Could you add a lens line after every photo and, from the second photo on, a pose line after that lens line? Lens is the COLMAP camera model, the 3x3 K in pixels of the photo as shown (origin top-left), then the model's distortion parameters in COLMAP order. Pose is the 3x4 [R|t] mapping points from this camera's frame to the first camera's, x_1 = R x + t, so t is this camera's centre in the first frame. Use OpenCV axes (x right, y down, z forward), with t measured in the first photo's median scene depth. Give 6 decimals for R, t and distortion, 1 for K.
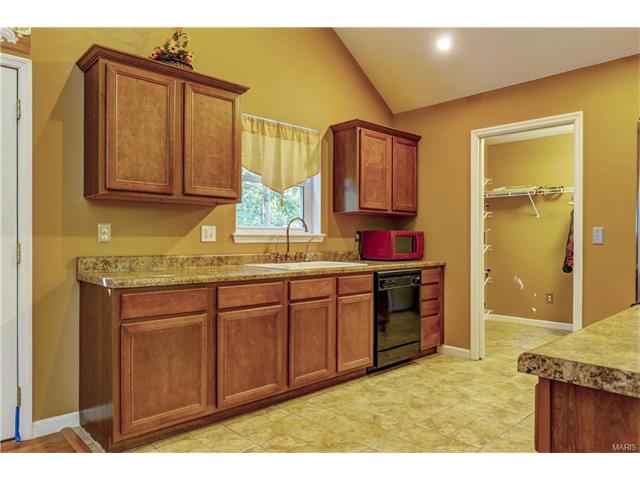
lens RADIAL K [[436.2, 0, 316.1], [0, 436.2, 239.9], [0, 0, 1]] dist [-0.013270, 0.005137]
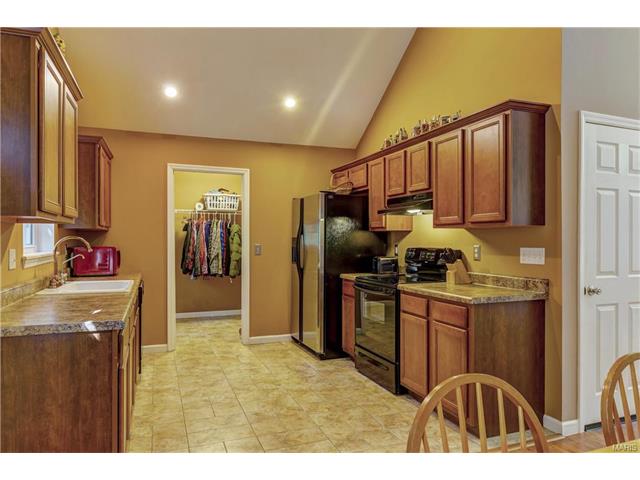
lens RADIAL K [[436.2, 0, 314.6], [0, 436.2, 240.2], [0, 0, 1]] dist [-0.013270, 0.005137]
pose [[0.385253, -0.003694, 0.922804, -0.953615], [0.002330, 0.999993, 0.003030, -0.061687], [-0.922808, 0.000983, 0.385259, 0.241942]]
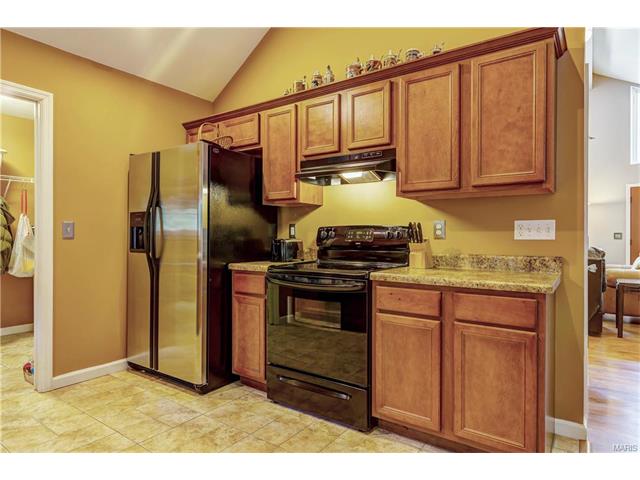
lens RADIAL K [[383.3, 0, 320.2], [0, 383.3, 238.2], [0, 0, 1]] dist [0.002157, -0.001264]
pose [[-0.208492, -0.009805, 0.977975, -0.389382], [-0.003221, 0.999951, 0.009339, -0.001933], [-0.978019, -0.001203, -0.208513, 0.801610]]
